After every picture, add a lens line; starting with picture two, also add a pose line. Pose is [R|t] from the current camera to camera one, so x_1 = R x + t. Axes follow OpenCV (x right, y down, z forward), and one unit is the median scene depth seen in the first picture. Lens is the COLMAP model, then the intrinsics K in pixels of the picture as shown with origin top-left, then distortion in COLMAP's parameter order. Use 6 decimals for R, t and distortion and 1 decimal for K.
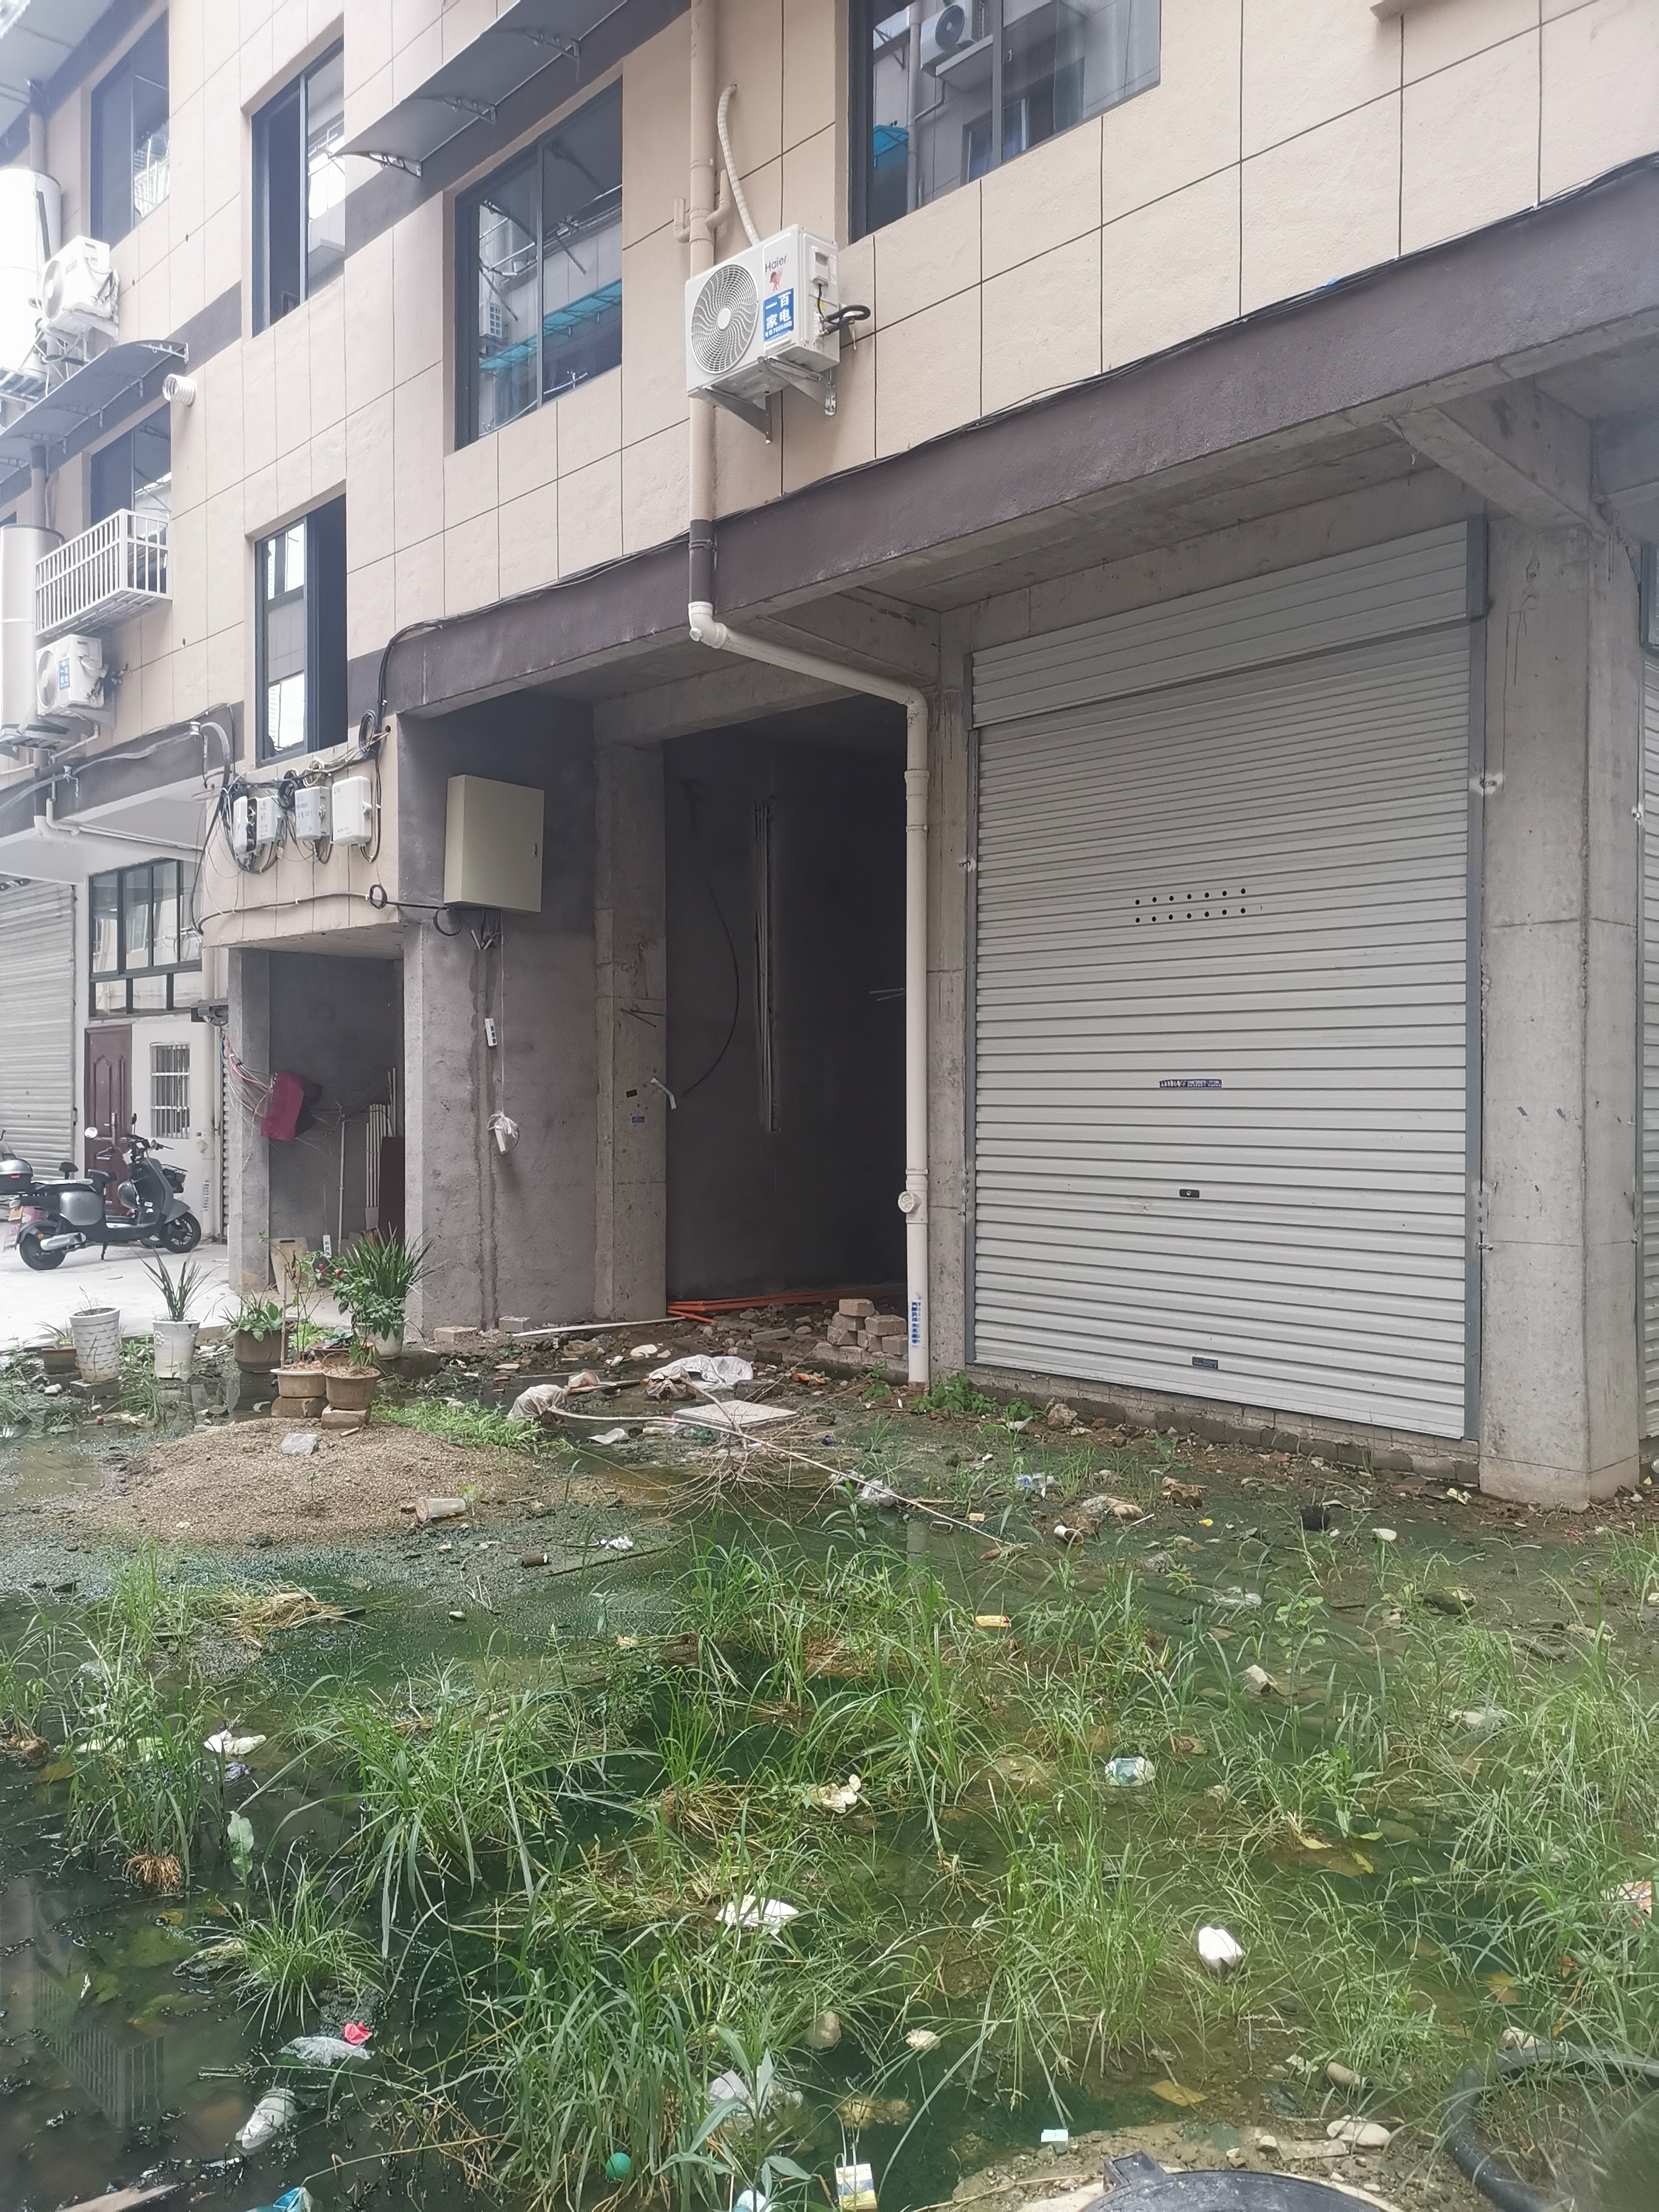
lens RADIAL K [[1706.5, 0, 843.2], [0, 1706.5, 1093.0], [0, 0, 1]] dist [0.057604, -0.059753]
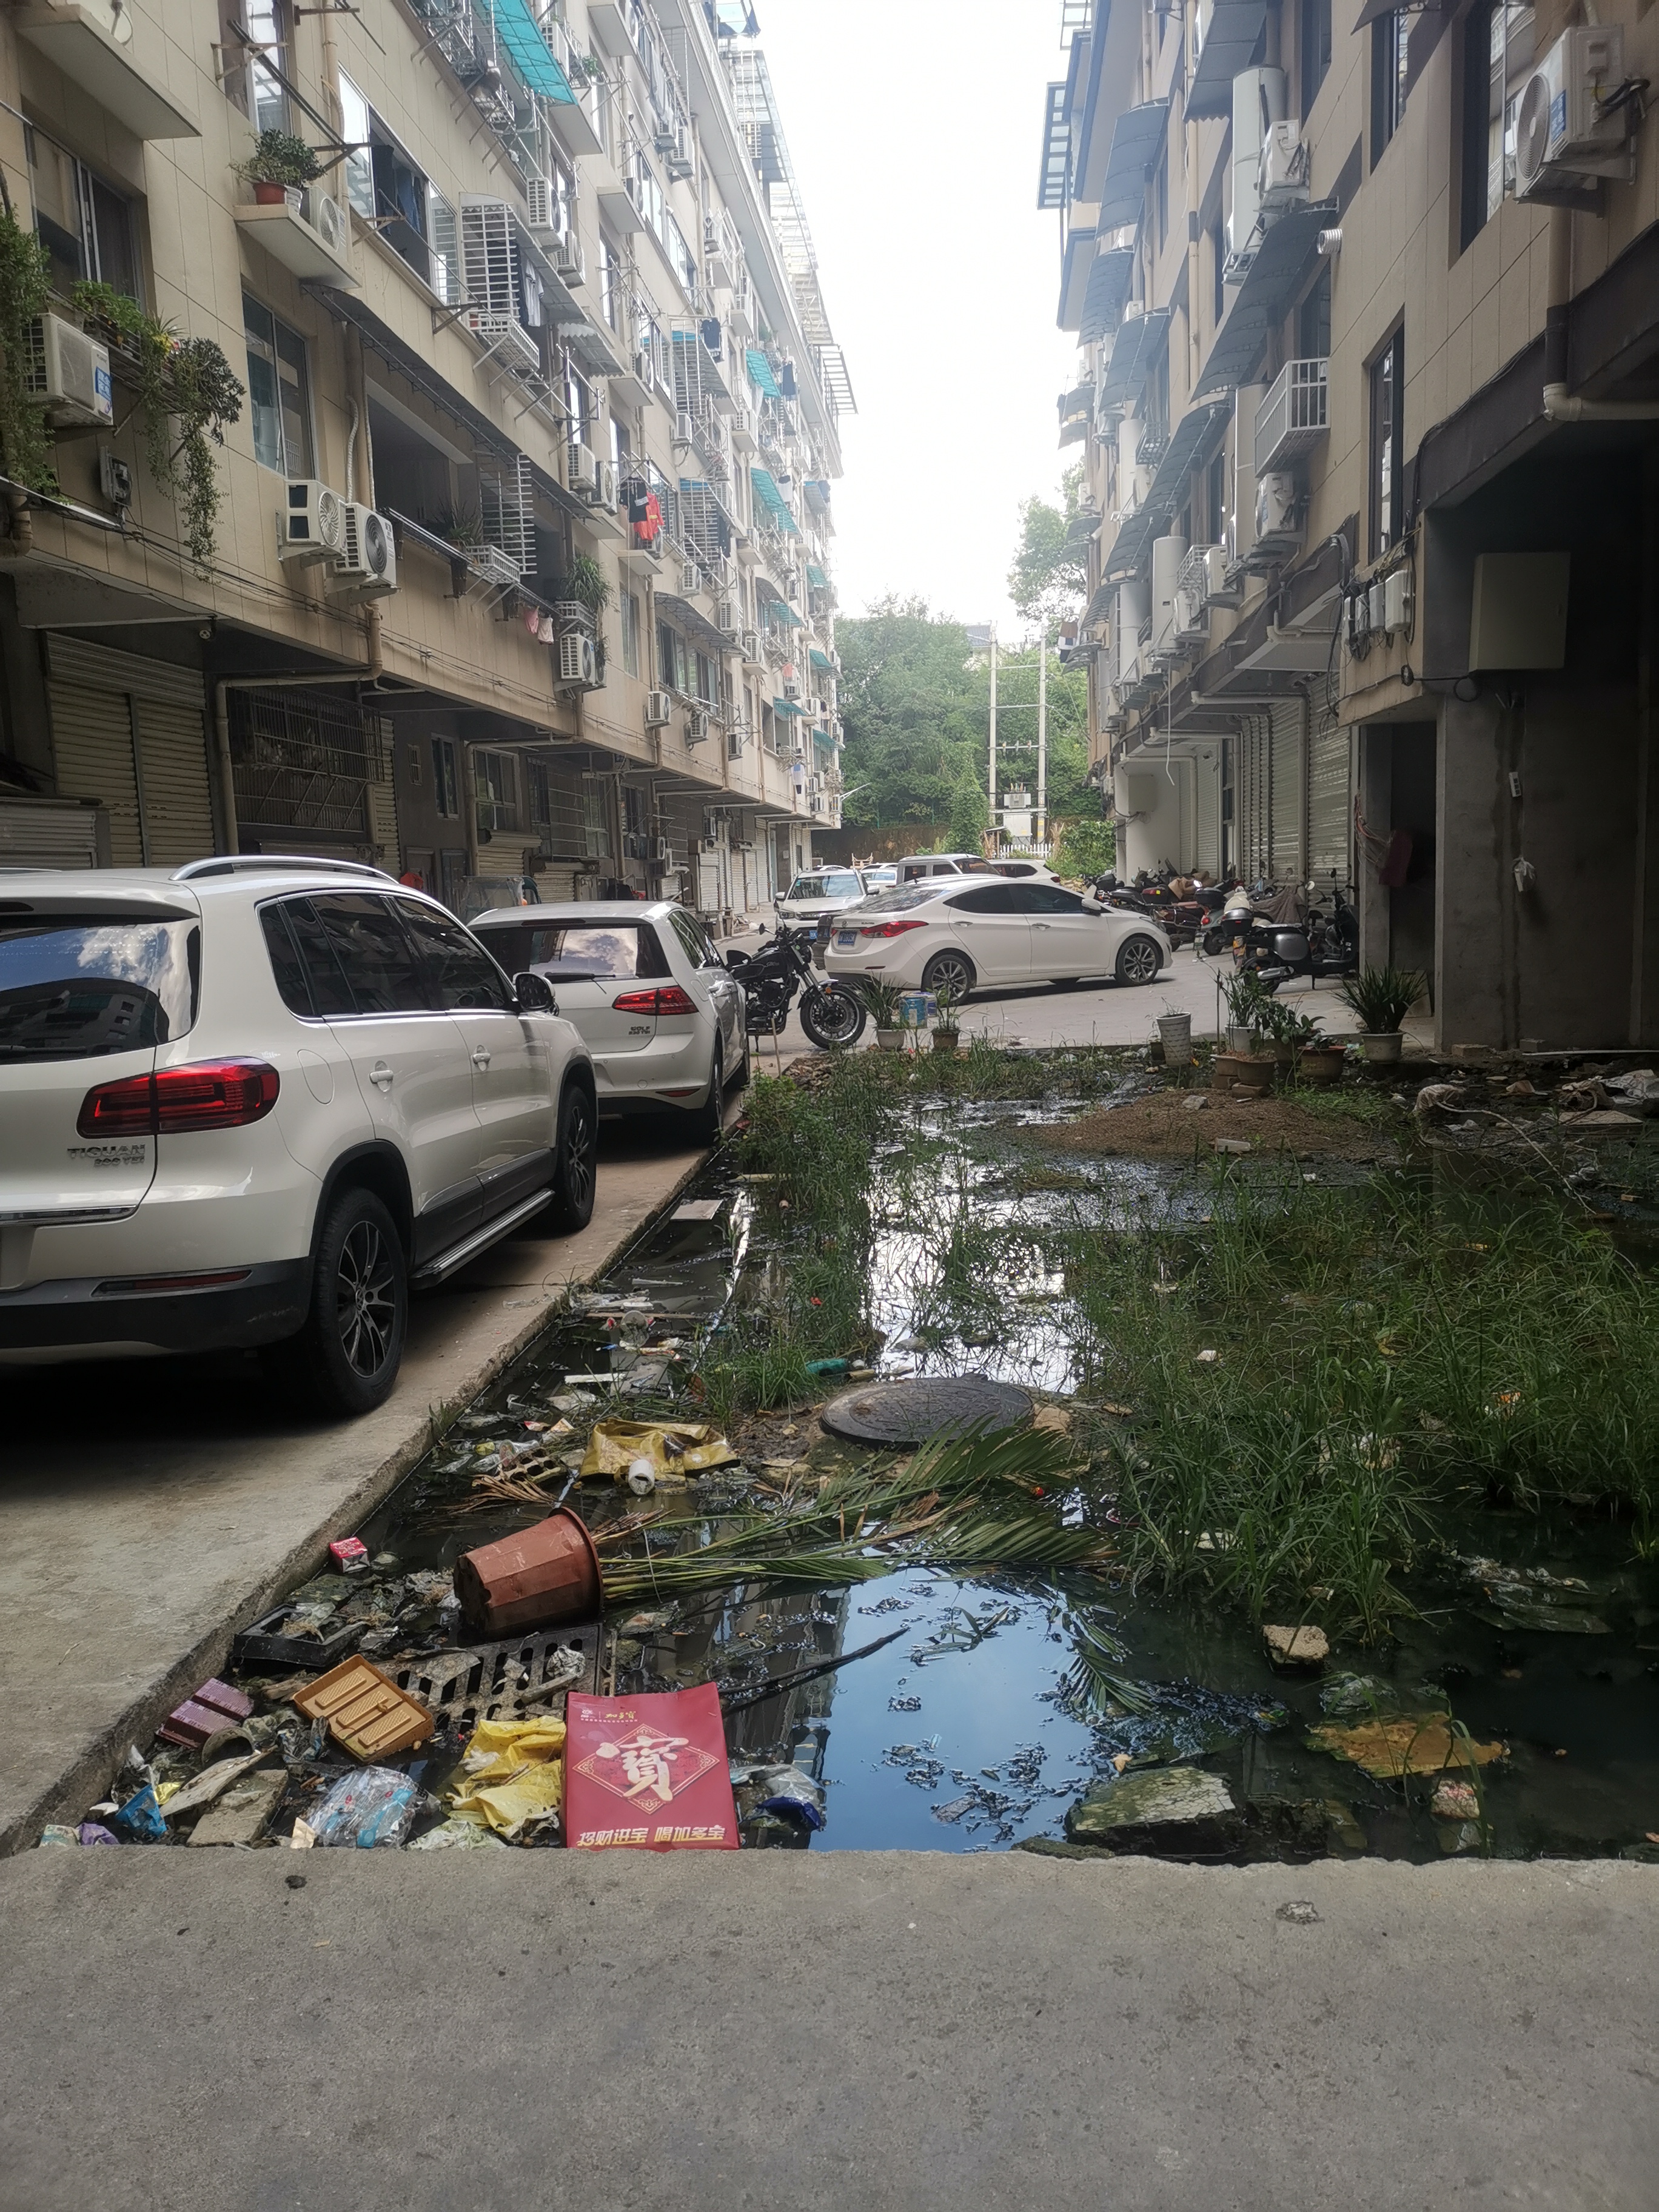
lens RADIAL K [[1706.5, 0, 759.8], [0, 1706.5, 1130.9], [0, 0, 1]] dist [0.057604, -0.059753]
pose [[0.625577, 0.086140, -0.775392, 0.454217], [0.040188, 0.989008, 0.142295, 0.010025], [0.779127, -0.120178, 0.615239, -0.128832]]
